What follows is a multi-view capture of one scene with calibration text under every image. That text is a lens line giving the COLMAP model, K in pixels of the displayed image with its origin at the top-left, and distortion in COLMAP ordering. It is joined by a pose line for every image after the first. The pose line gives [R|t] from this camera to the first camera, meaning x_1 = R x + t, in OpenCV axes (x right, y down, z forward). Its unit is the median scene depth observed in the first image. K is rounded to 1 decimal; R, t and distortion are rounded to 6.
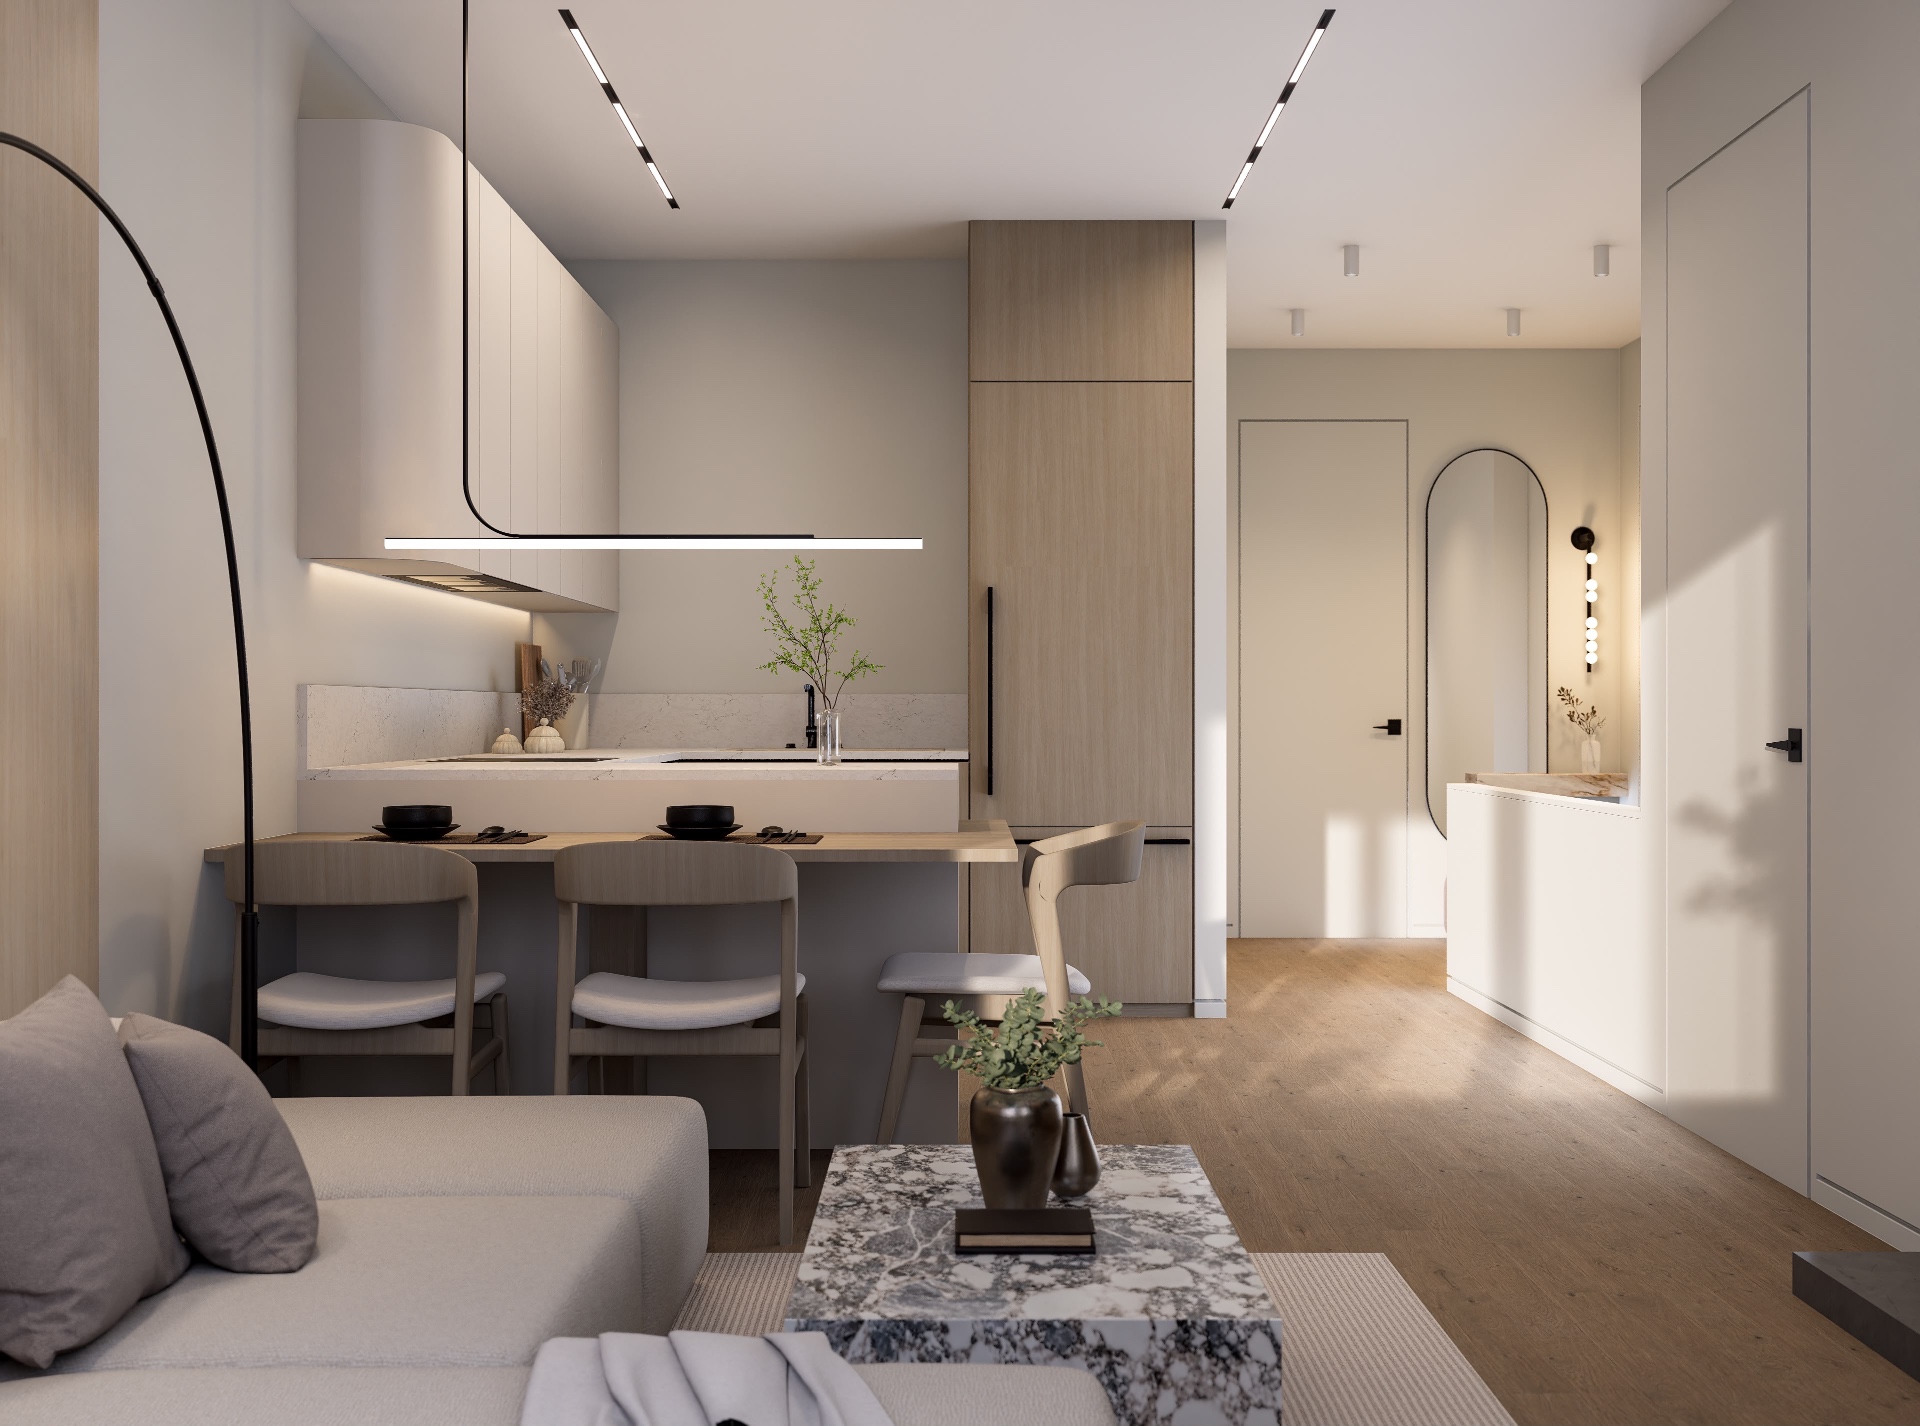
lens RADIAL K [[1990.5, 0, 968.7], [0, 1990.5, 704.5], [0, 0, 1]] dist [-0.056877, 0.000000]
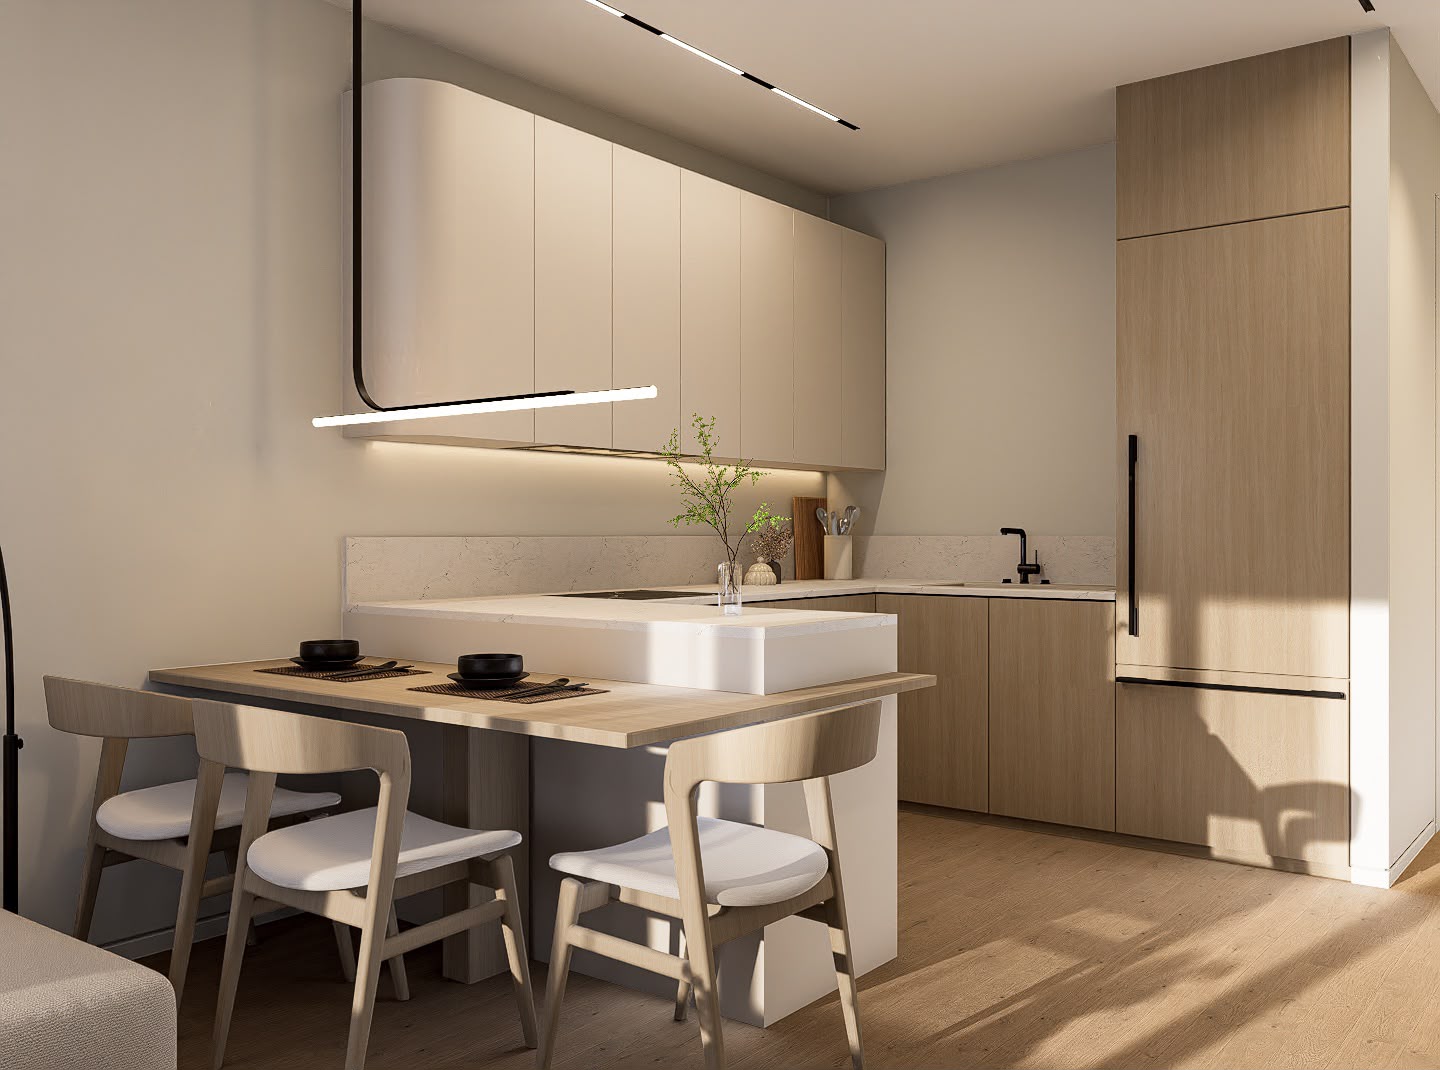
lens RADIAL K [[1229.4, 0, 723.8], [0, 1229.4, 526.9], [0, 0, 1]] dist [-0.011735, -0.004429]
pose [[0.793148, -0.002707, -0.609022, 0.240746], [0.001197, 0.999995, -0.002886, -0.009833], [0.609027, 0.001560, 0.793148, 0.374781]]
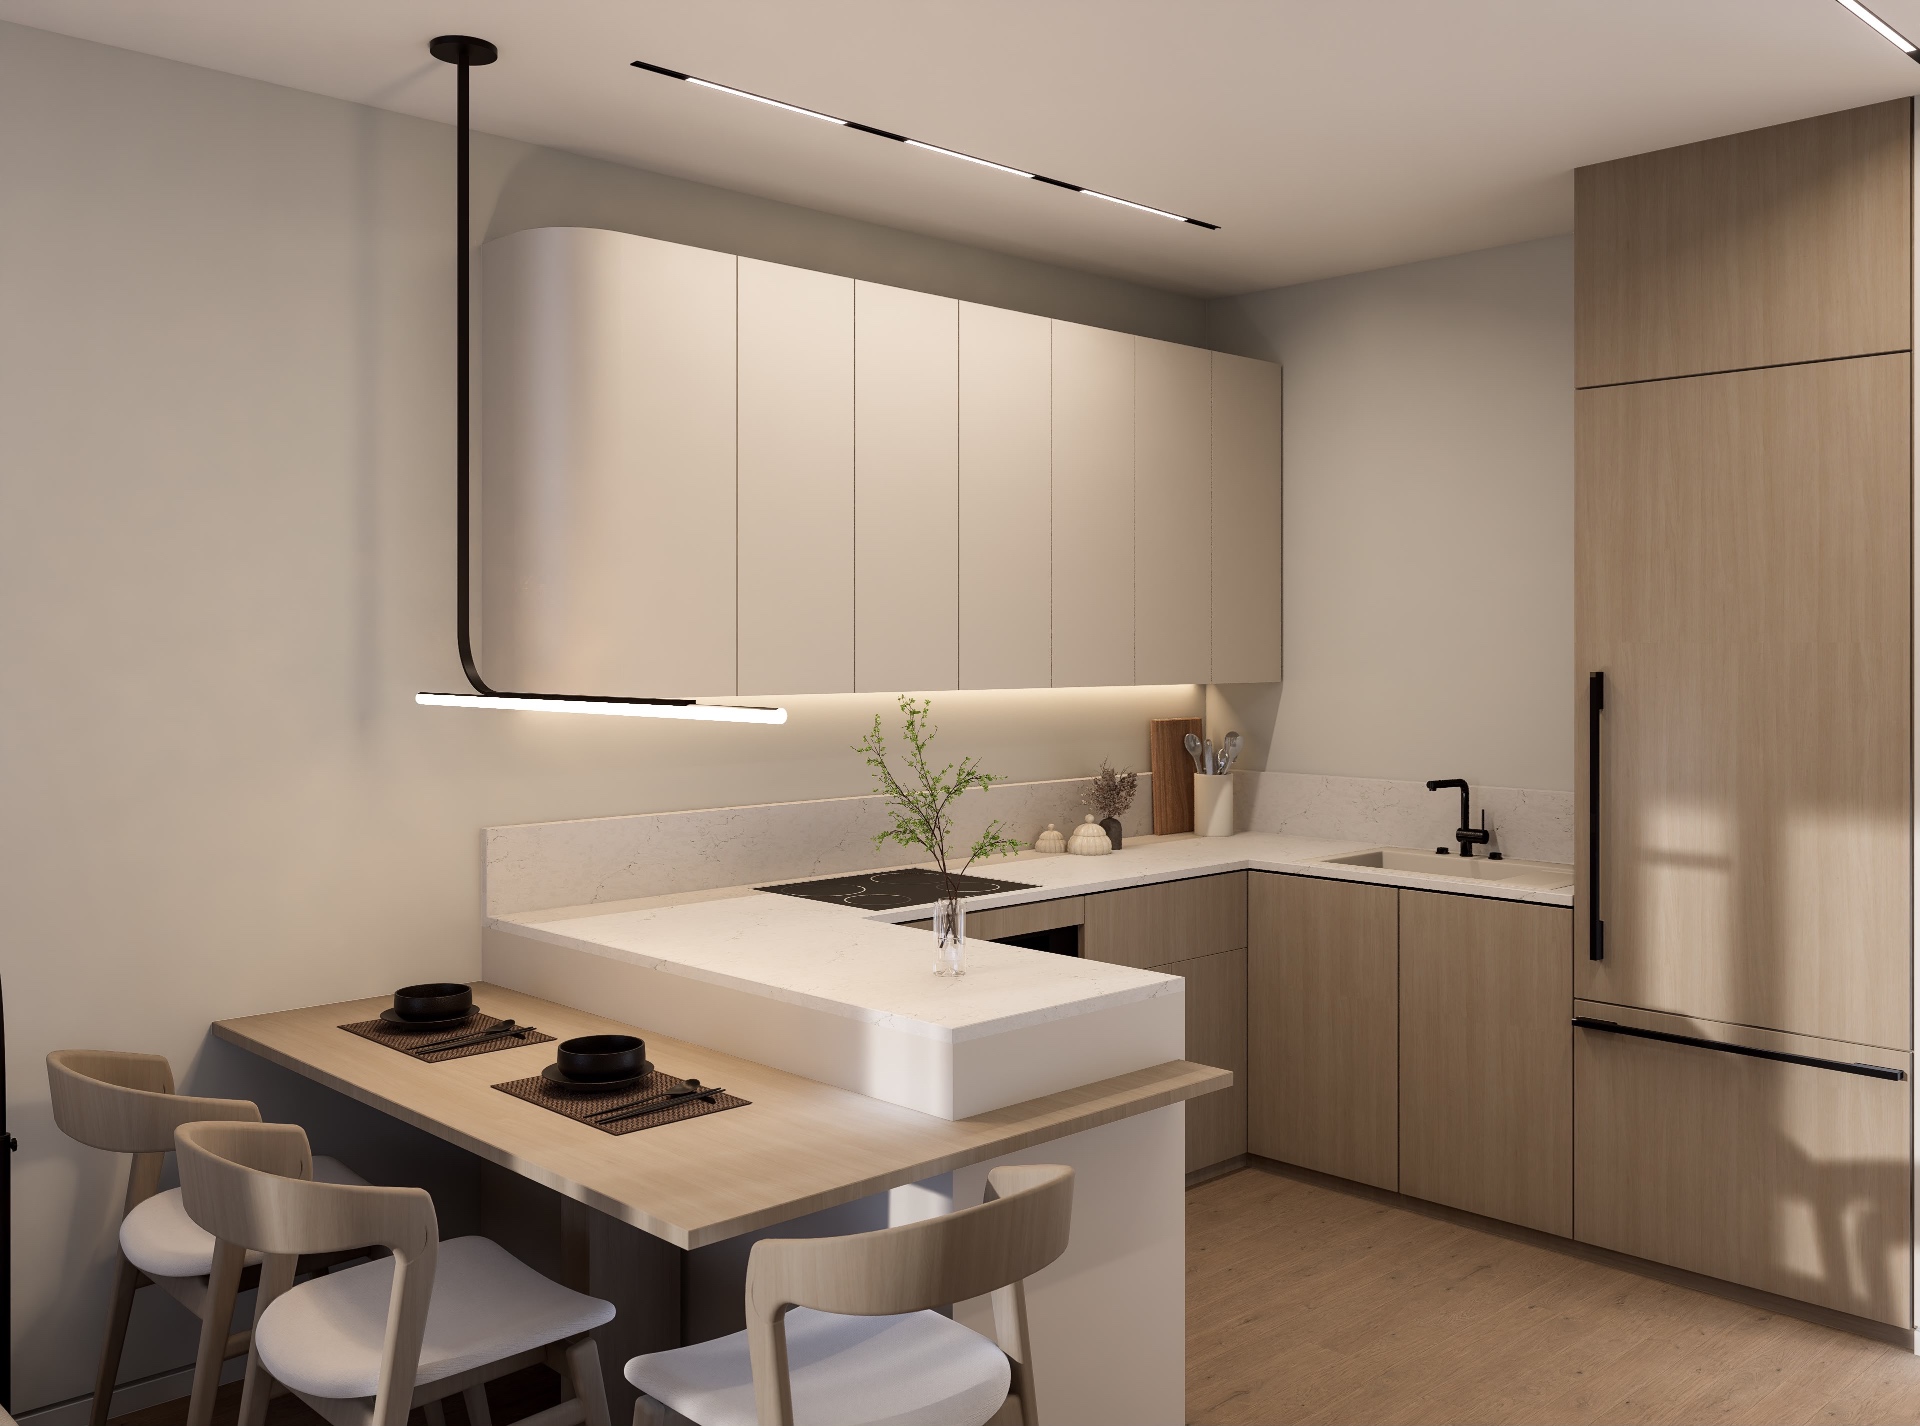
lens RADIAL K [[1639.2, 0, 964.8], [0, 1639.2, 634.0], [0, 0, 1]] dist [-0.011735, -0.004429]
pose [[0.696467, -0.005021, -0.717571, 0.287895], [0.000256, 0.999977, -0.006748, -0.071419], [0.717588, 0.004516, 0.696453, 0.437975]]
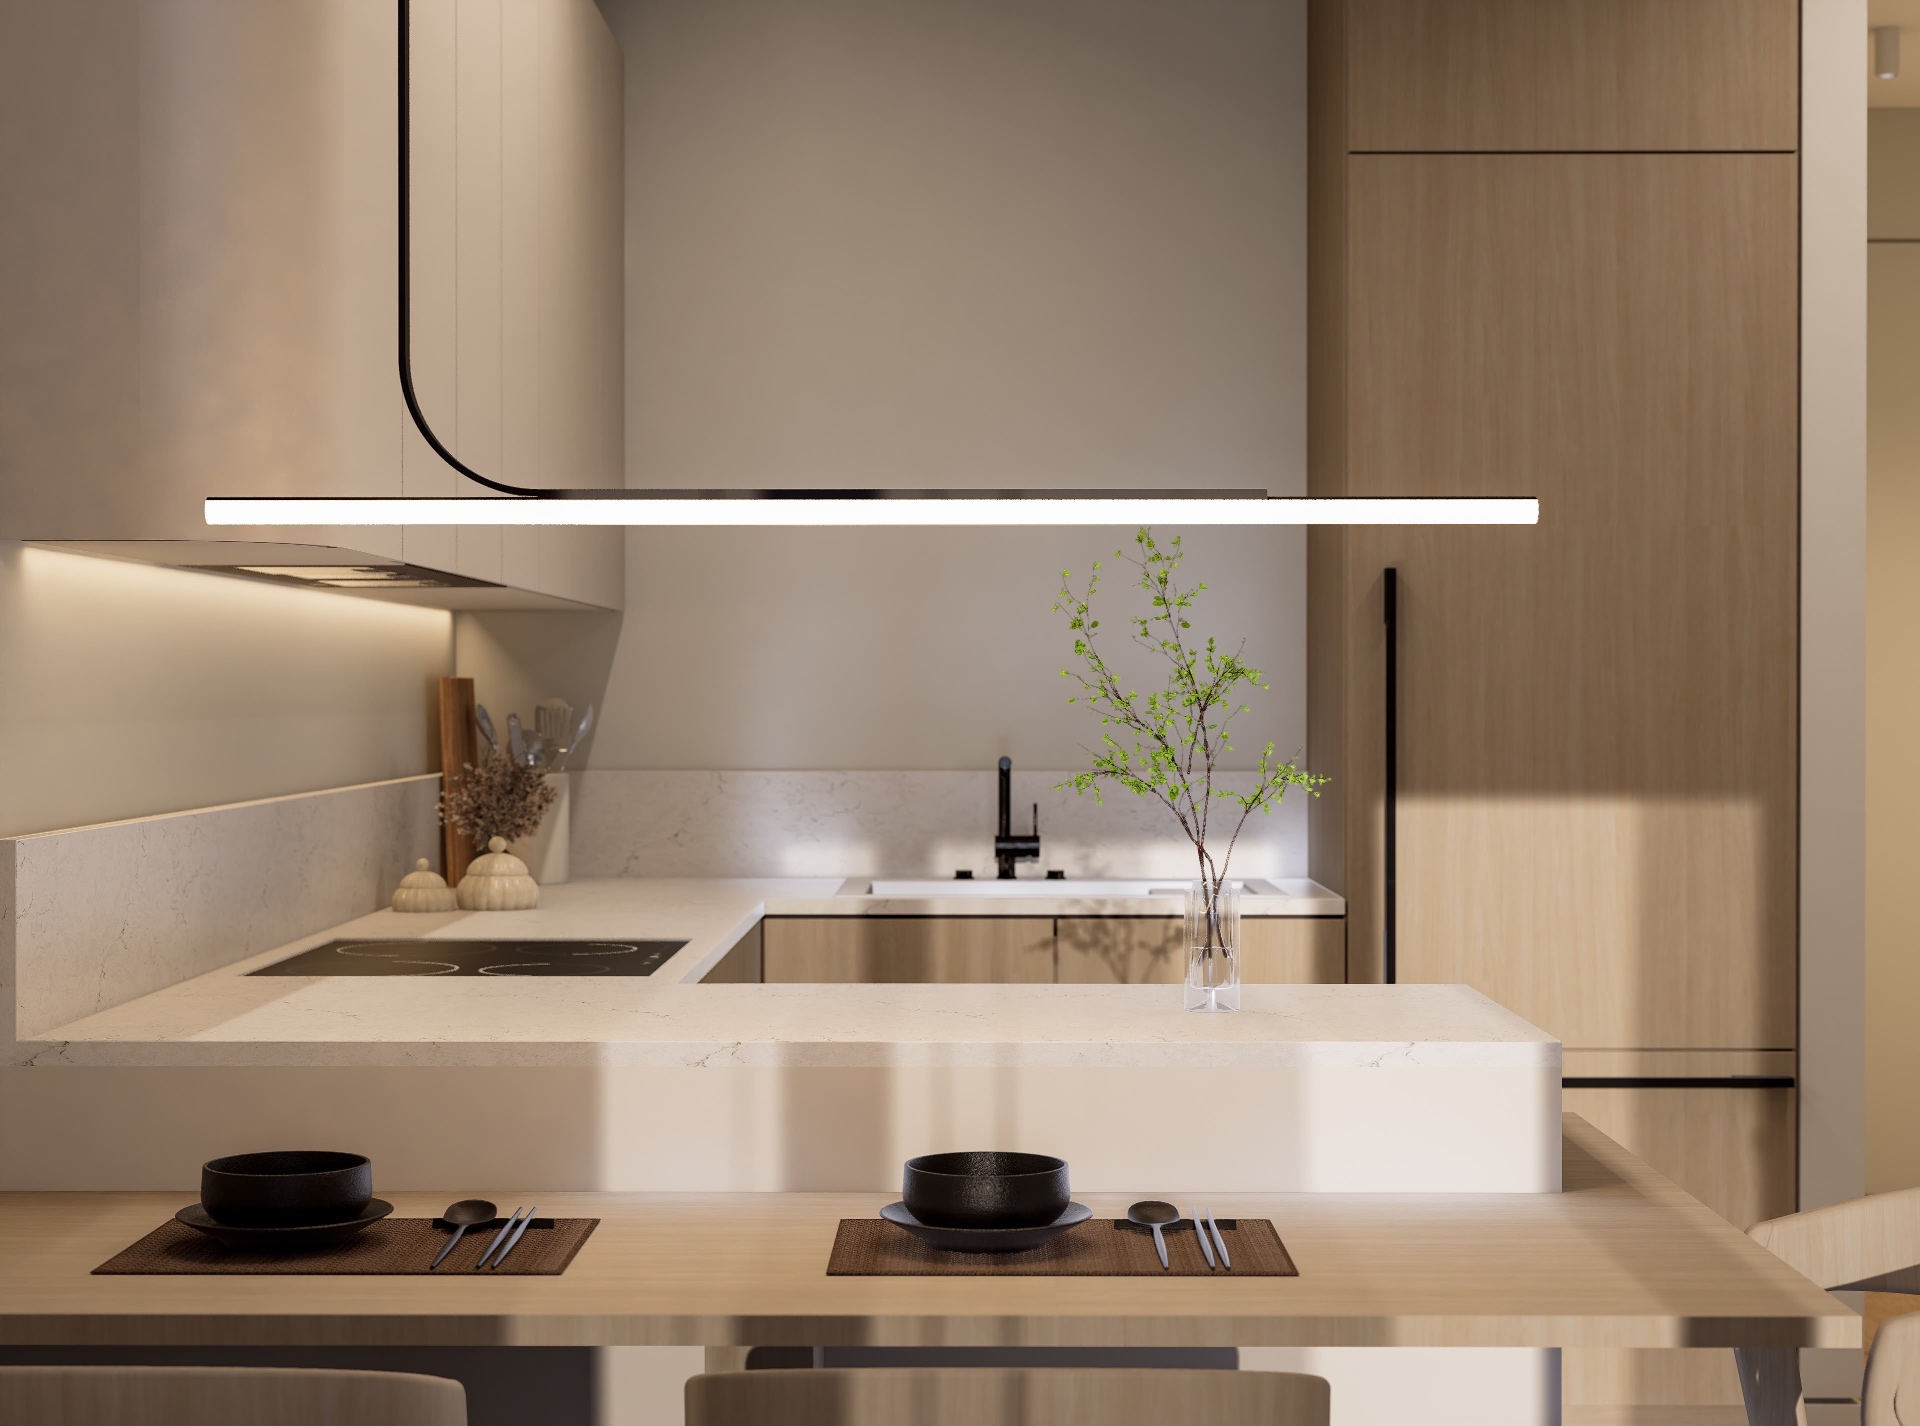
lens RADIAL K [[3012.6, 0, 946.8], [0, 3012.6, 722.7], [0, 0, 1]] dist [-0.065062, 0.000000]
pose [[0.999758, -0.000017, -0.021983, -0.086303], [0.000254, 0.999942, 0.010764, -0.029637], [0.021981, -0.010767, 0.999700, 0.259133]]
